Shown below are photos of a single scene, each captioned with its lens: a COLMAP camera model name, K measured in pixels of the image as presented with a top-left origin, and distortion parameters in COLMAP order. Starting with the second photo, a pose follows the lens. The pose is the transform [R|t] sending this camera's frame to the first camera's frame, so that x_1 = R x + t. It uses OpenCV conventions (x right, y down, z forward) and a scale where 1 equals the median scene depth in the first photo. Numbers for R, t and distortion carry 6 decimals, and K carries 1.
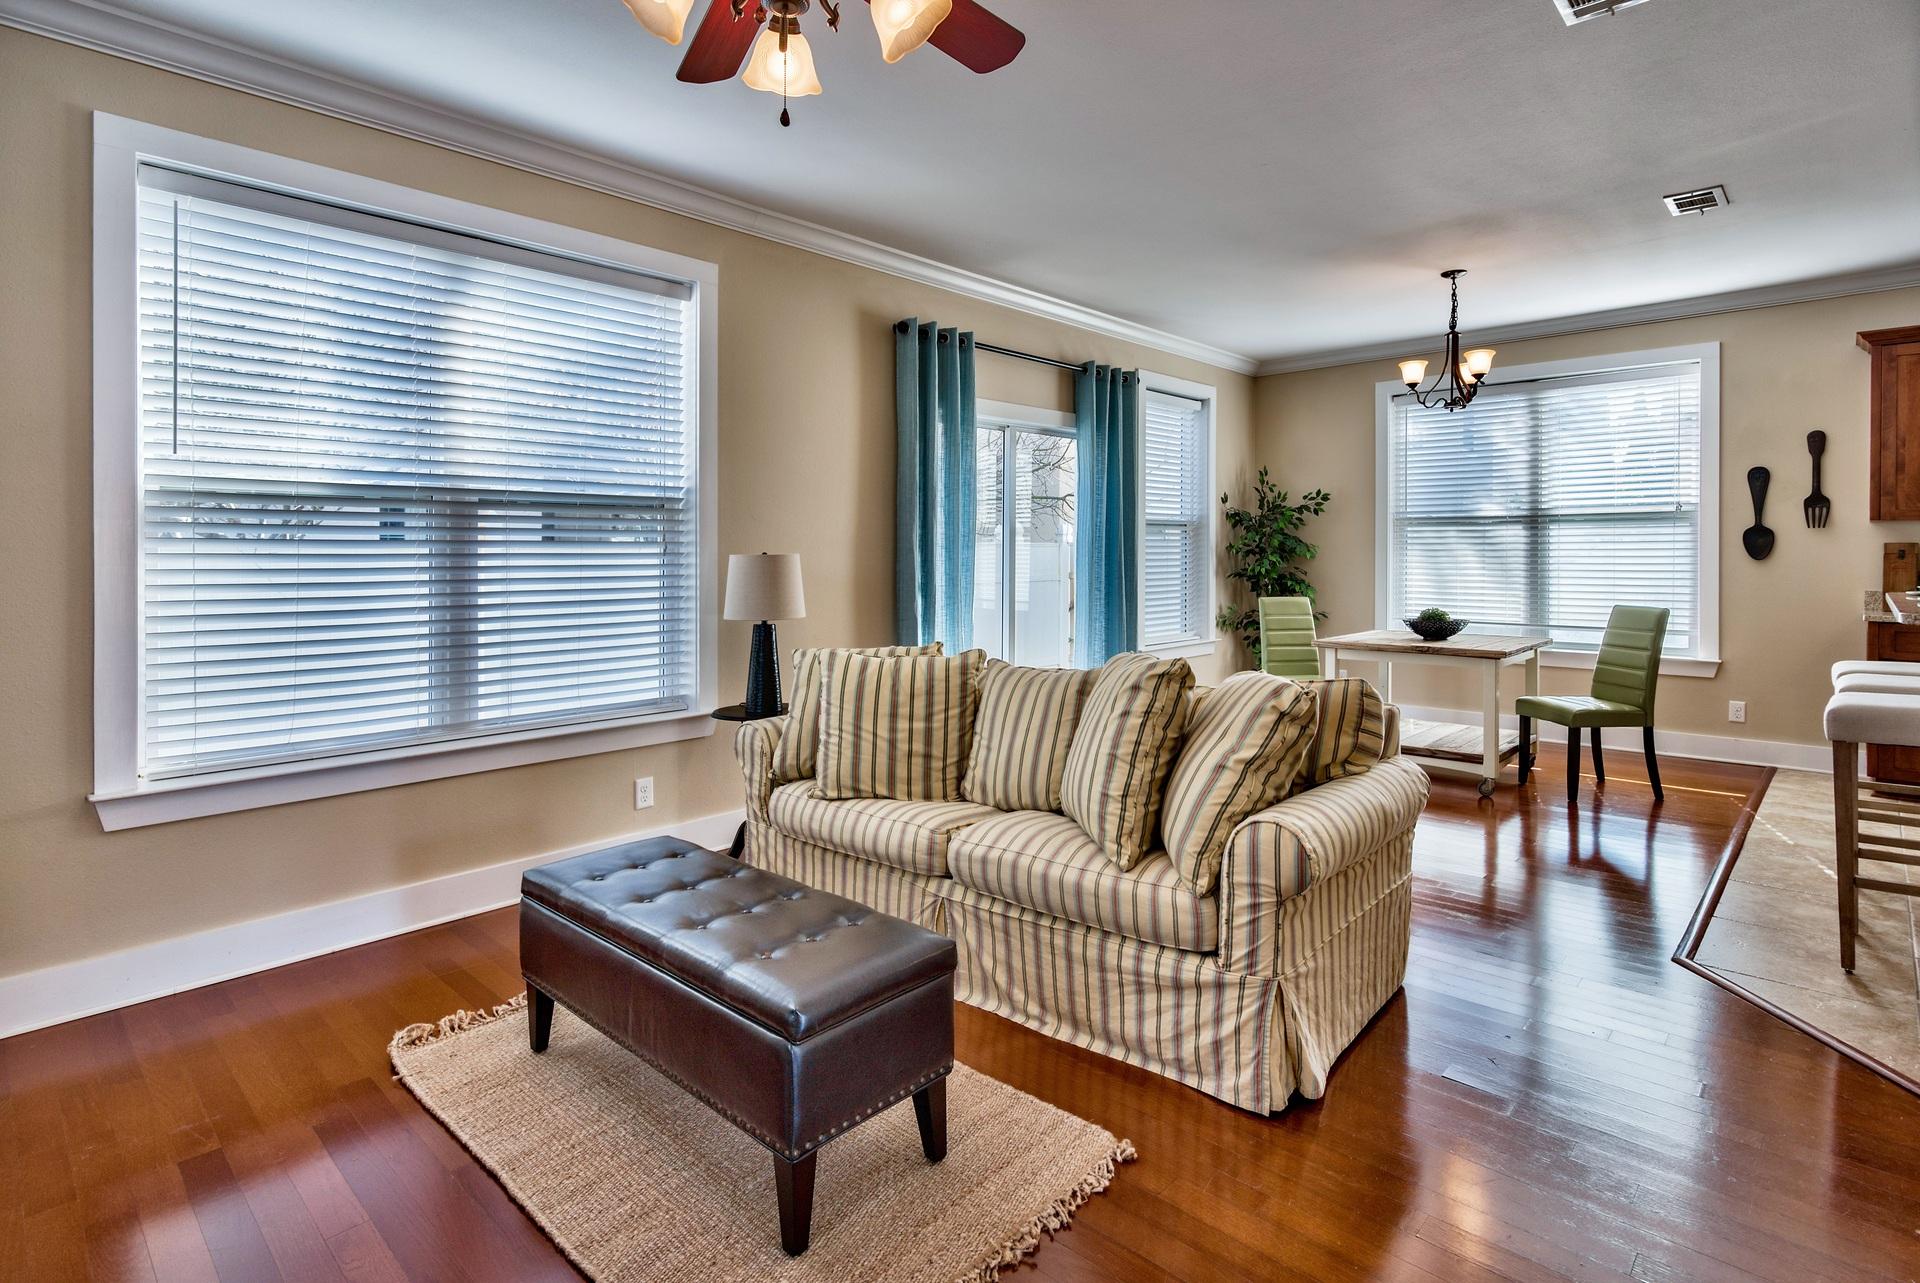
lens RADIAL K [[949.9, 0, 963.3], [0, 949.9, 578.5], [0, 0, 1]] dist [-0.002015, -0.002448]
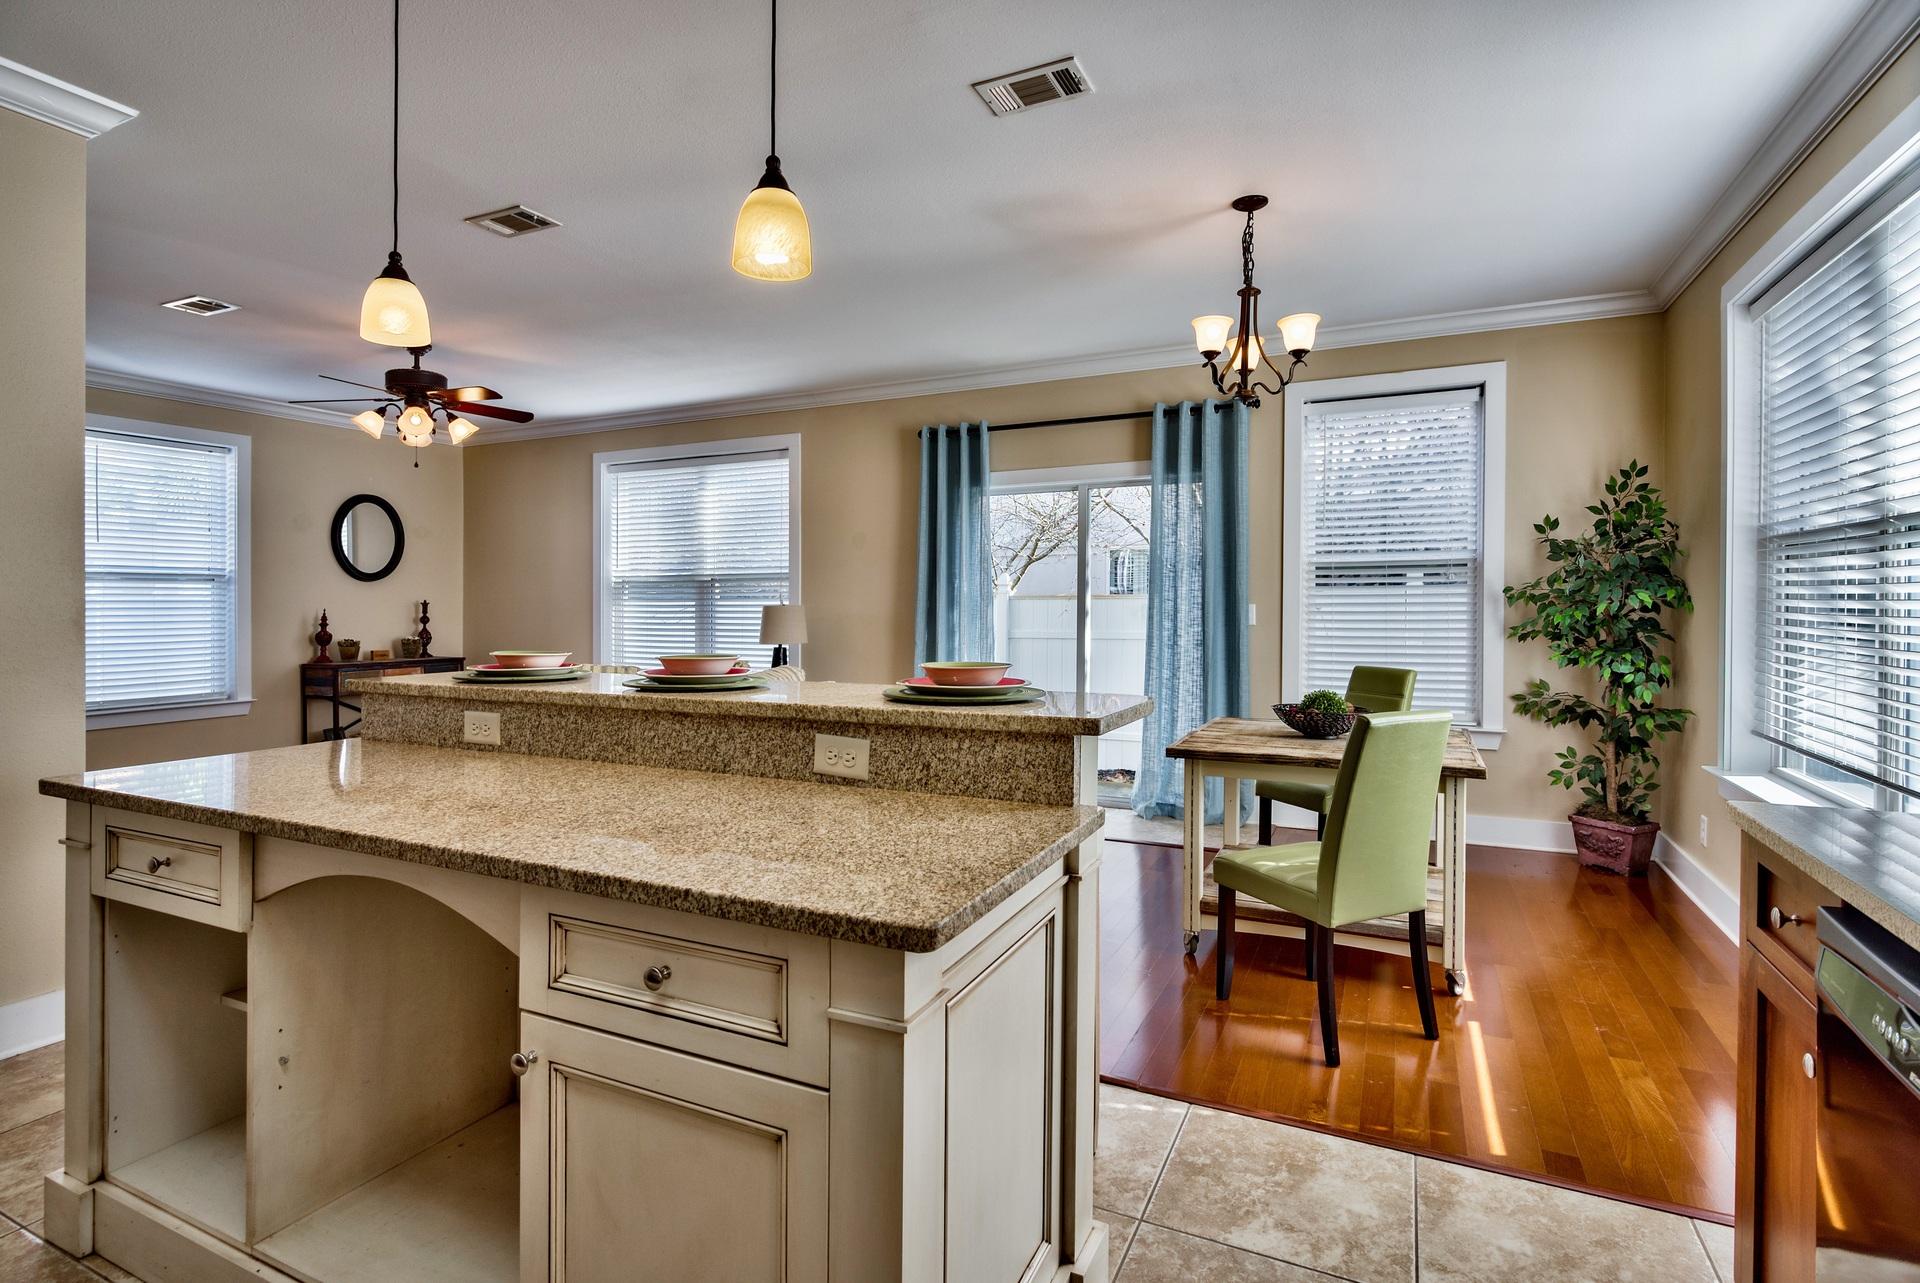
lens RADIAL K [[949.9, 0, 962.3], [0, 949.9, 605.7], [0, 0, 1]] dist [-0.002015, -0.002448]
pose [[0.308114, 0.006287, -0.951329, 1.063781], [-0.021127, 0.999777, -0.000235, -0.023092], [0.951115, 0.020172, 0.308178, 0.565846]]
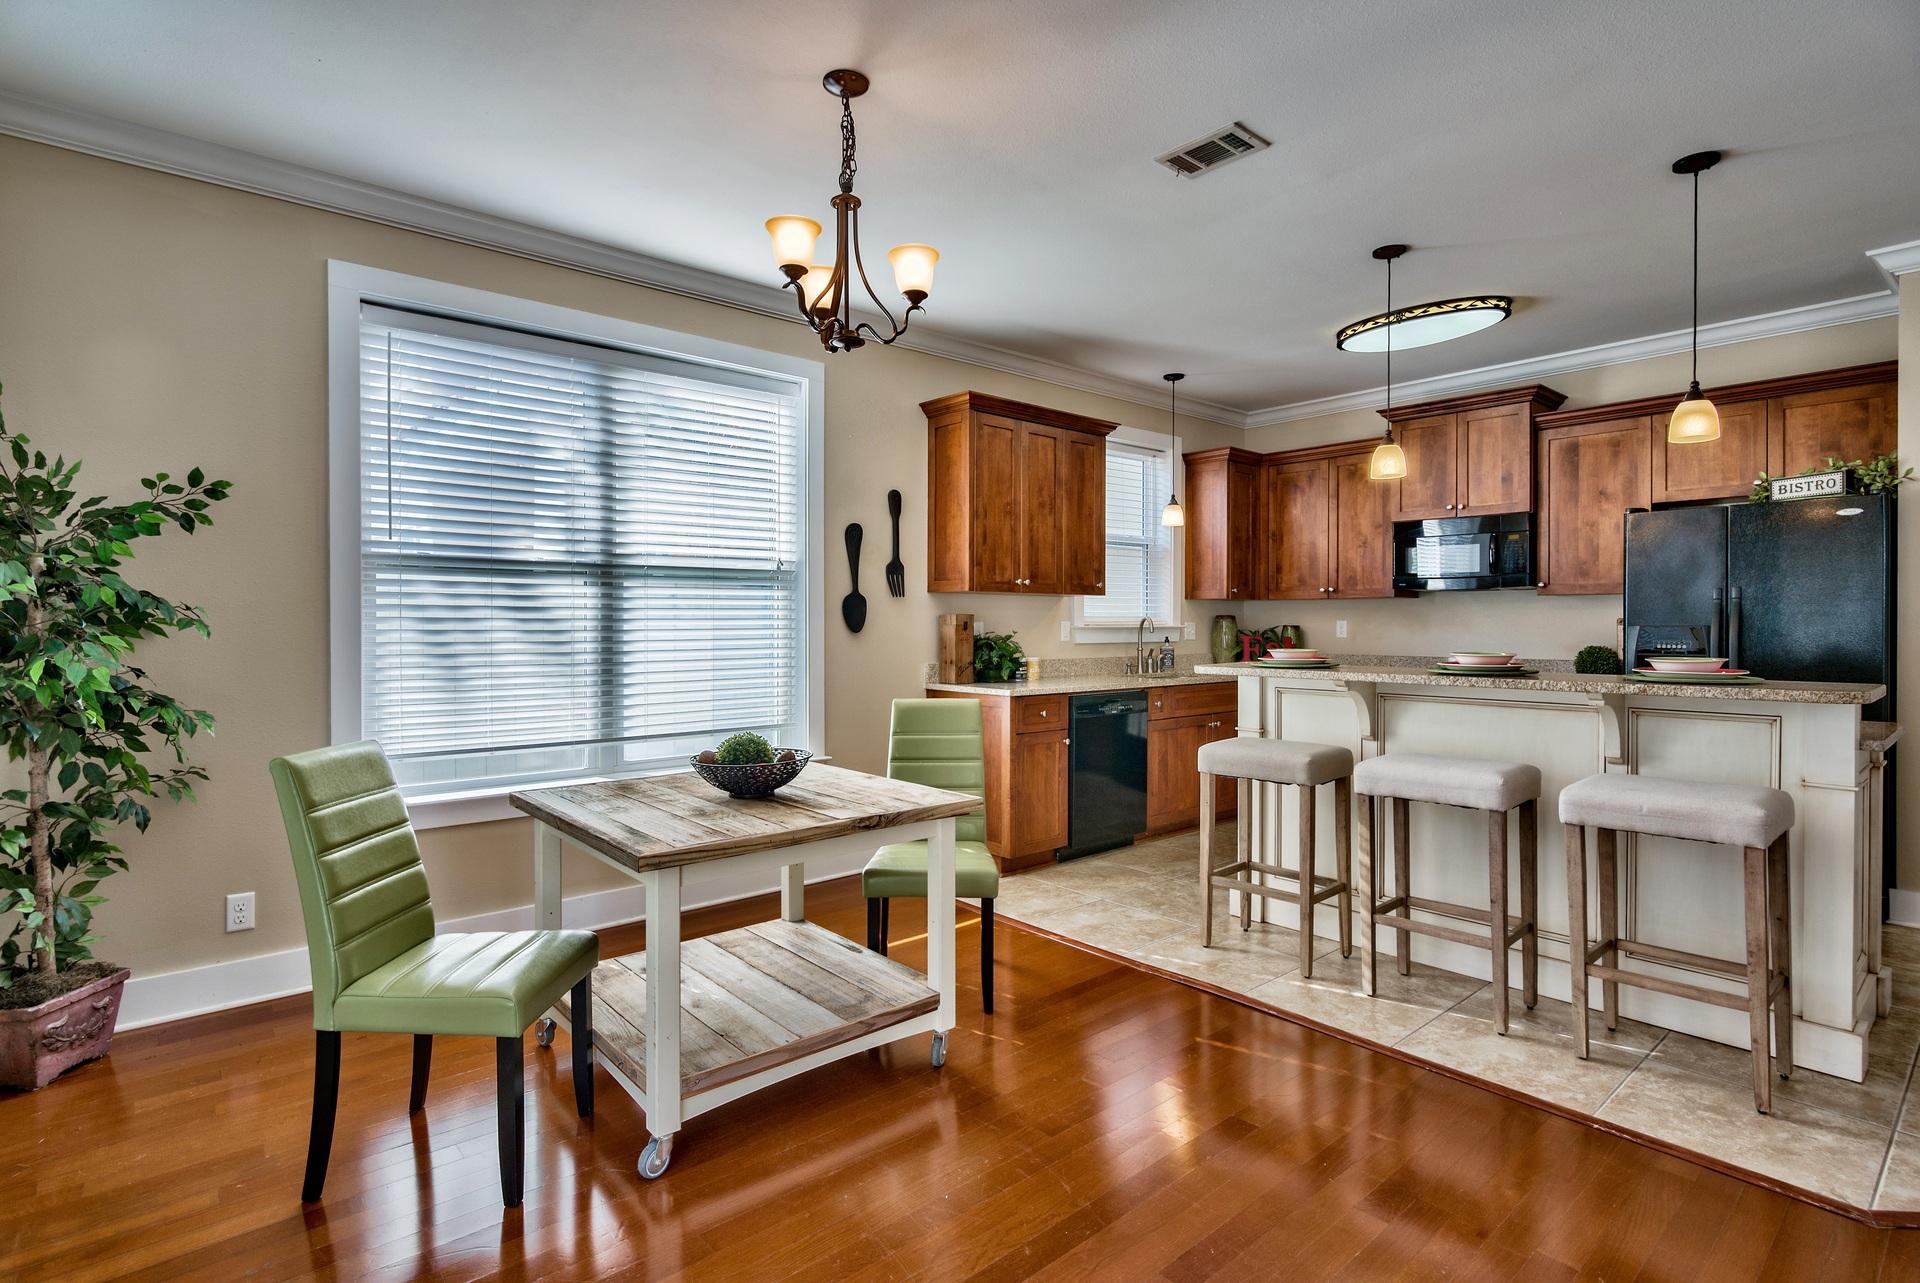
lens RADIAL K [[949.9, 0, 947.7], [0, 949.9, 654.4], [0, 0, 1]] dist [-0.002015, -0.002448]
pose [[0.102412, -0.030858, 0.994263, 0.001725], [0.025441, 0.999273, 0.028393, -0.023544], [-0.994417, 0.022387, 0.103123, 0.858879]]
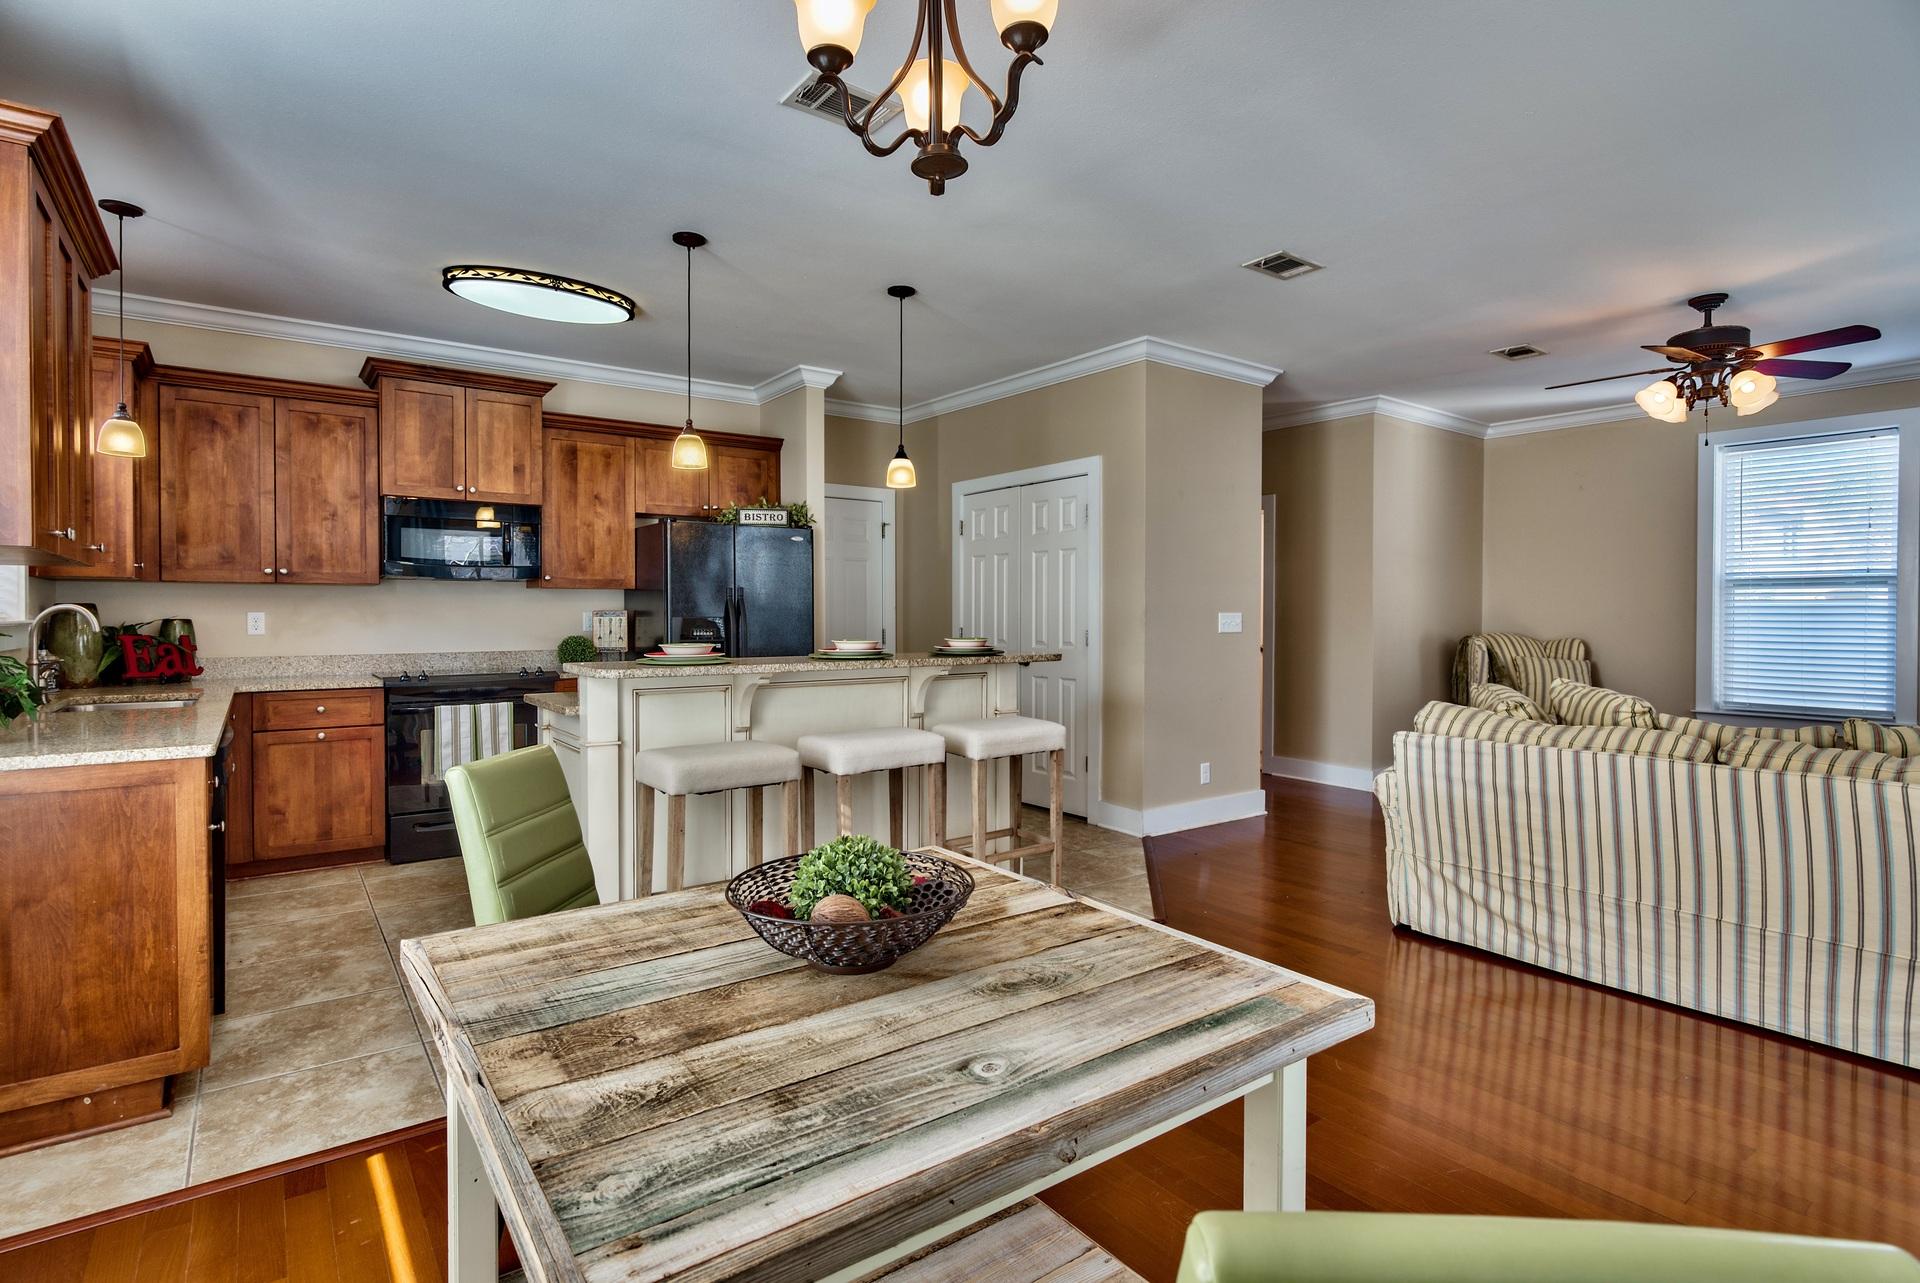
lens RADIAL K [[949.9, 0, 985.8], [0, 949.9, 629.7], [0, 0, 1]] dist [-0.002015, -0.002448]
pose [[-0.988109, 0.001484, 0.153745, 0.424329], [0.007747, 0.999164, 0.040140, -0.033989], [-0.153557, 0.040854, -0.987295, 1.269977]]
